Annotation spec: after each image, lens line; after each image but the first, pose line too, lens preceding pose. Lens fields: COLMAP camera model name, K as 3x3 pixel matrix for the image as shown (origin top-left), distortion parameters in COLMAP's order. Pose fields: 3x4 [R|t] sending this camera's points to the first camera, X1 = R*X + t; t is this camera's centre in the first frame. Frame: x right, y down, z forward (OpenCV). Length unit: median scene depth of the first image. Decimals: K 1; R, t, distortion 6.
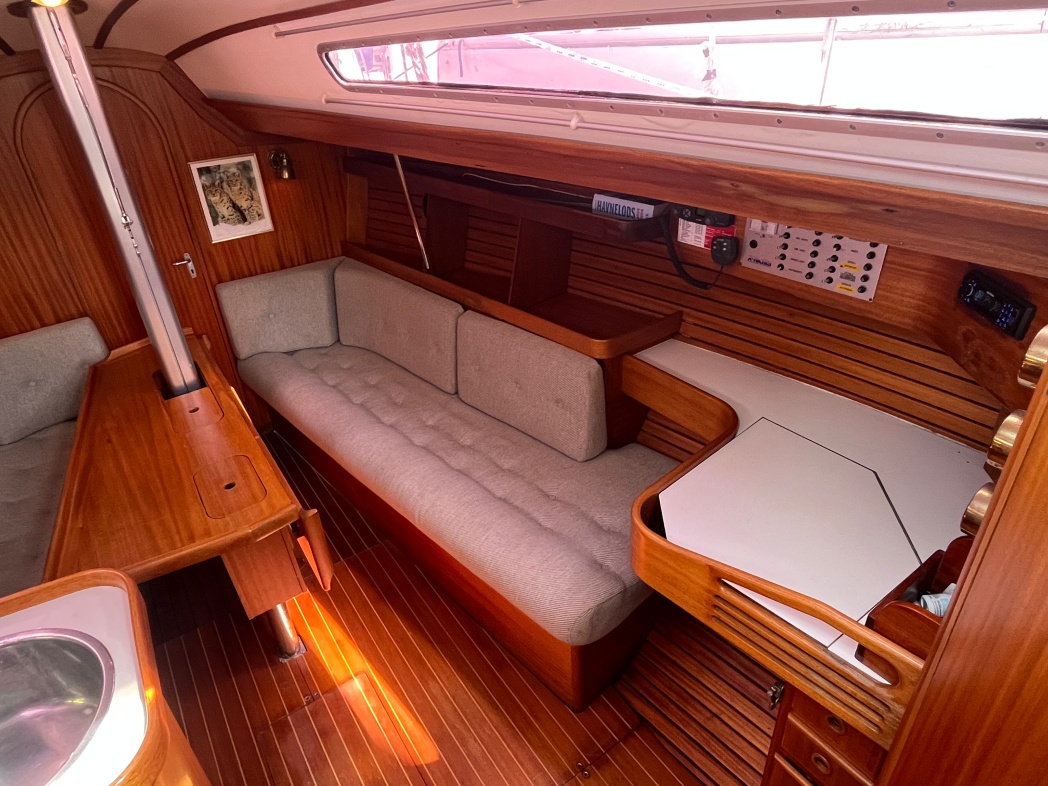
lens RADIAL K [[641.0, 0, 517.3], [0, 641.0, 390.9], [0, 0, 1]] dist [-0.005411, 0.002078]
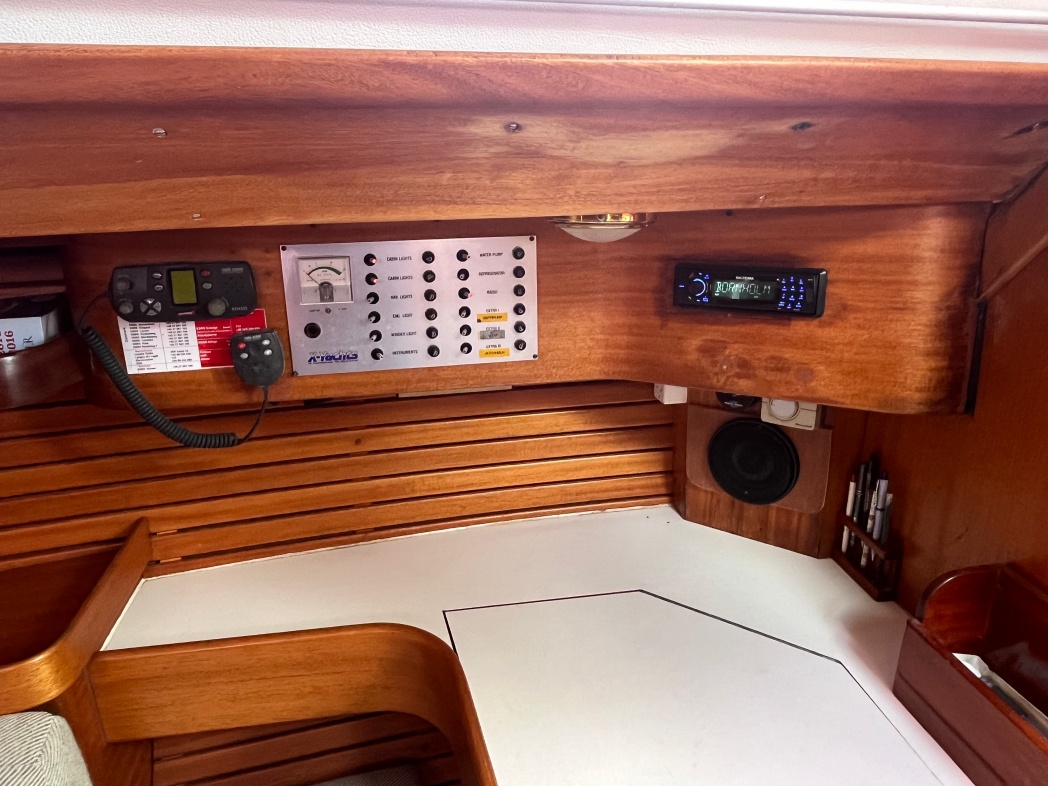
lens RADIAL K [[742.2, 0, 514.0], [0, 742.2, 393.0], [0, 0, 1]] dist [-0.006941, 0.004399]
pose [[0.449850, -0.247059, 0.858252, -0.089107], [0.450518, 0.892526, 0.020788, -0.104715], [-0.771148, 0.377306, 0.512807, 0.501074]]
